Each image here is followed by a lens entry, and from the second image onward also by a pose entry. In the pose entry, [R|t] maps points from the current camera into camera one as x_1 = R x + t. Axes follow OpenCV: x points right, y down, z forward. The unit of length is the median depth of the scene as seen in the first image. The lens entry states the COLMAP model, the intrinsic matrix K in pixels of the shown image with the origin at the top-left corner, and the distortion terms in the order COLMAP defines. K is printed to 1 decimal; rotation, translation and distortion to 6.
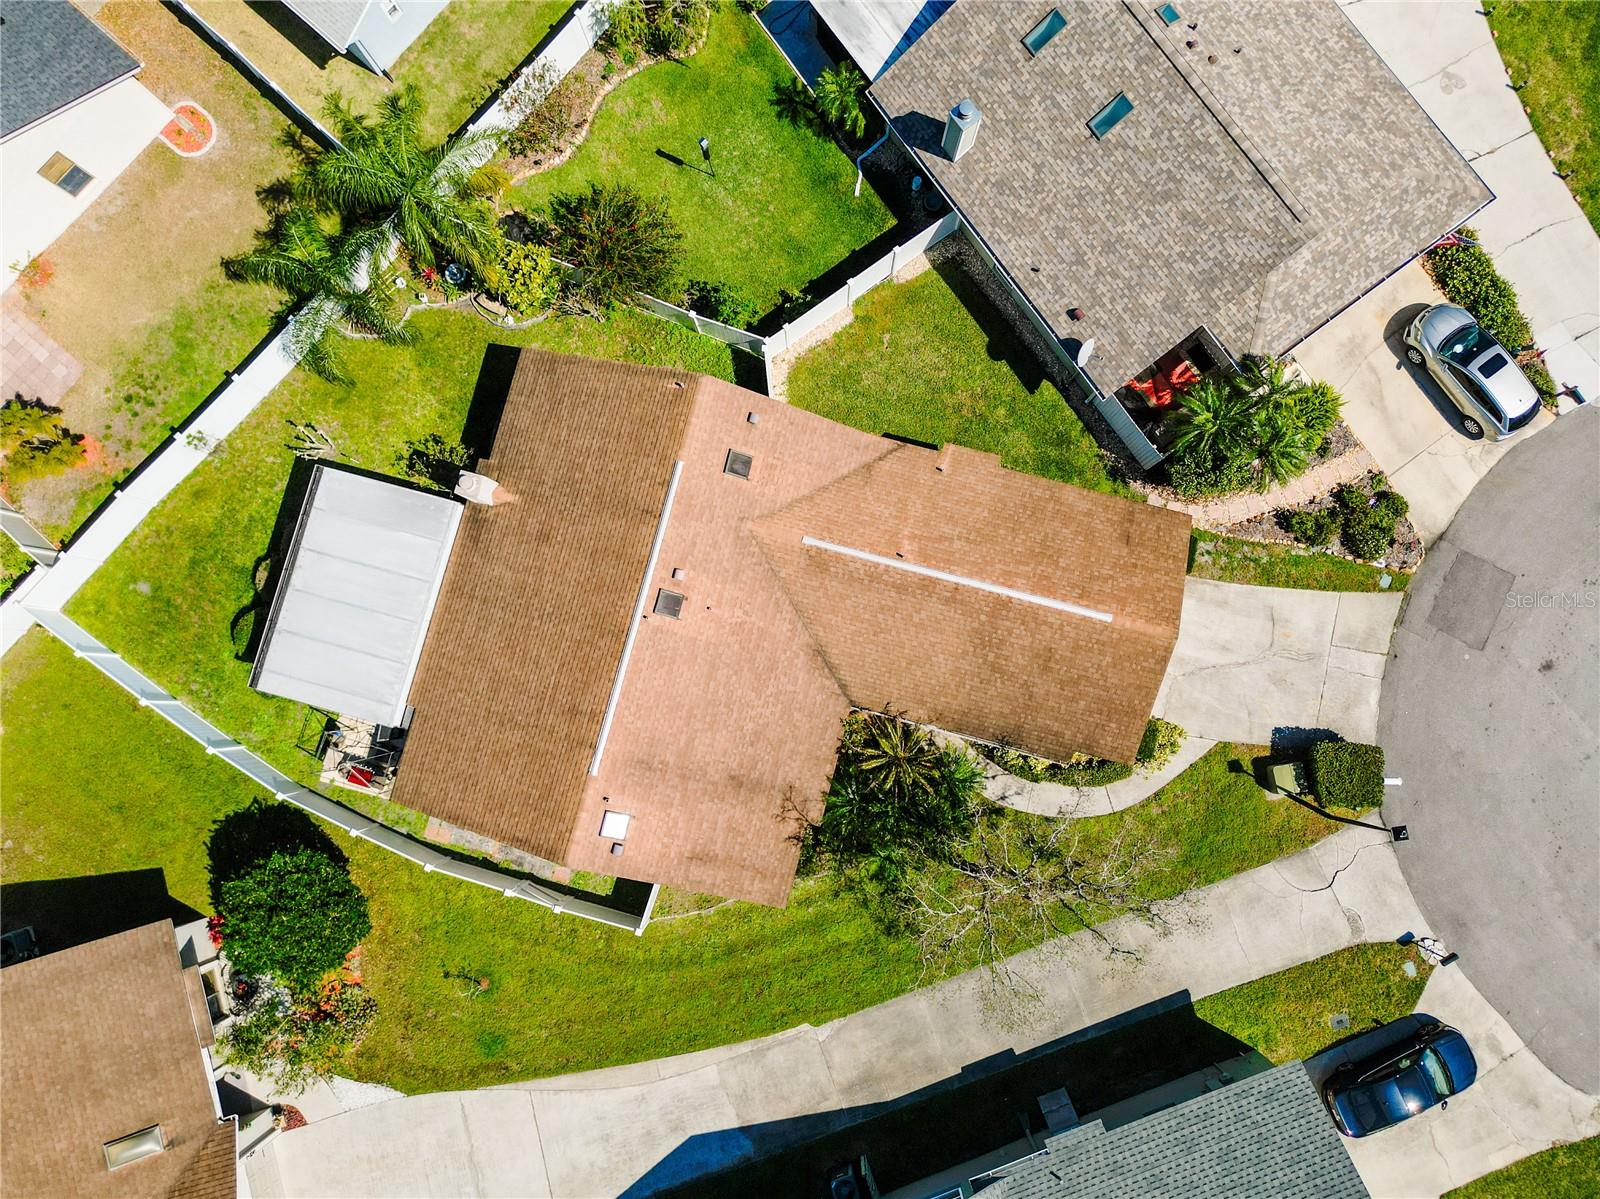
lens RADIAL K [[1107.8, 0, 805.6], [0, 1107.8, 615.1], [0, 0, 1]] dist [0.078368, -0.073268]
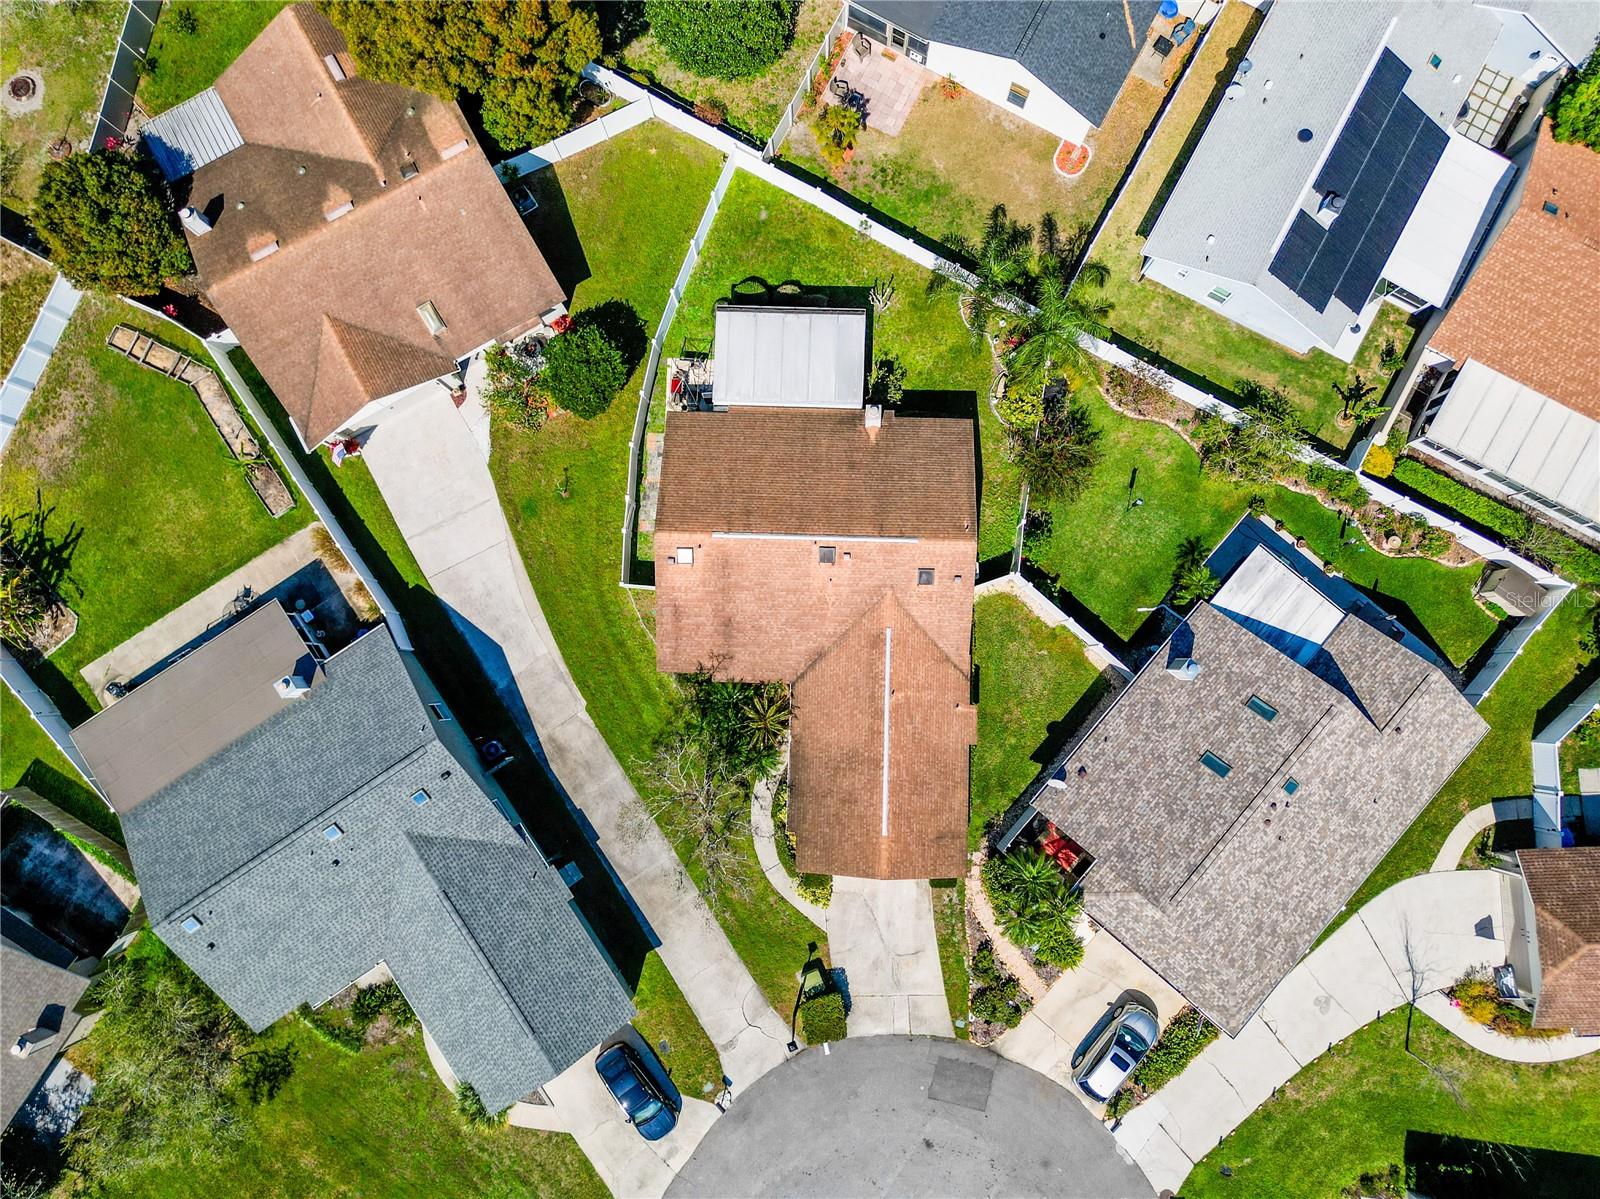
lens RADIAL K [[1107.8, 0, 805.6], [0, 1107.8, 615.1], [0, 0, 1]] dist [0.078368, -0.073268]
pose [[0.227745, 0.972685, -0.044912, 0.020381], [-0.970416, 0.230527, 0.071761, -0.064735], [0.080155, 0.027241, 0.996410, -0.497348]]
